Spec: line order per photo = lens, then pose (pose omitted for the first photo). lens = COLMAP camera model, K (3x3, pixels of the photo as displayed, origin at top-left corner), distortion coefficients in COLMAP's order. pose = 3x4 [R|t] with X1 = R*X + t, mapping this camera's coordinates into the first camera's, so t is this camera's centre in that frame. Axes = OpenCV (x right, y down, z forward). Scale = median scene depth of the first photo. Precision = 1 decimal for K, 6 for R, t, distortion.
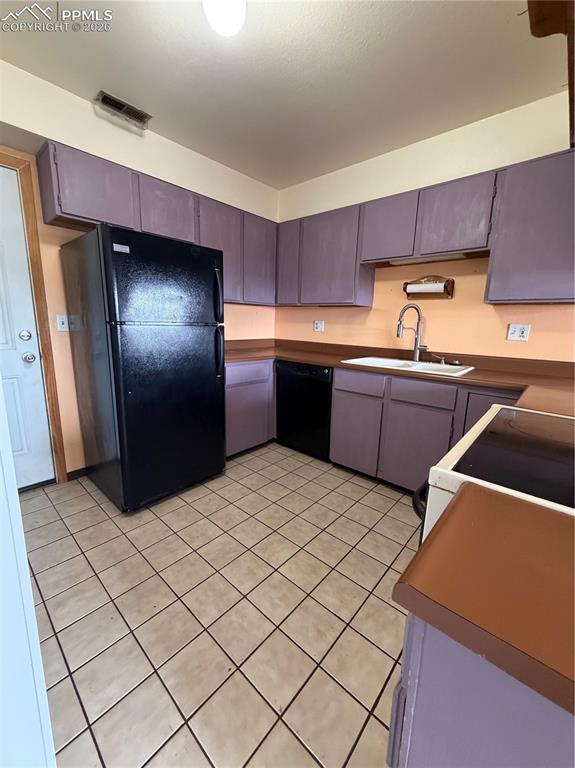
lens RADIAL K [[306.8, 0, 286.7], [0, 306.8, 381.0], [0, 0, 1]] dist [-0.001100, 0.000269]
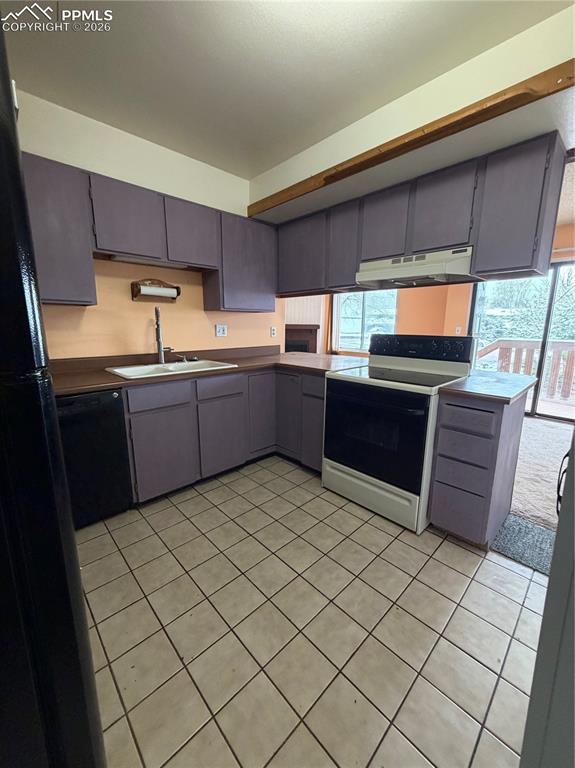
lens RADIAL K [[306.8, 0, 286.4], [0, 306.8, 382.5], [0, 0, 1]] dist [-0.001100, 0.000269]
pose [[0.078329, -0.211938, 0.974139, -0.705708], [0.185507, 0.963174, 0.194636, -0.163386], [-0.979516, 0.165464, 0.114760, 0.644521]]
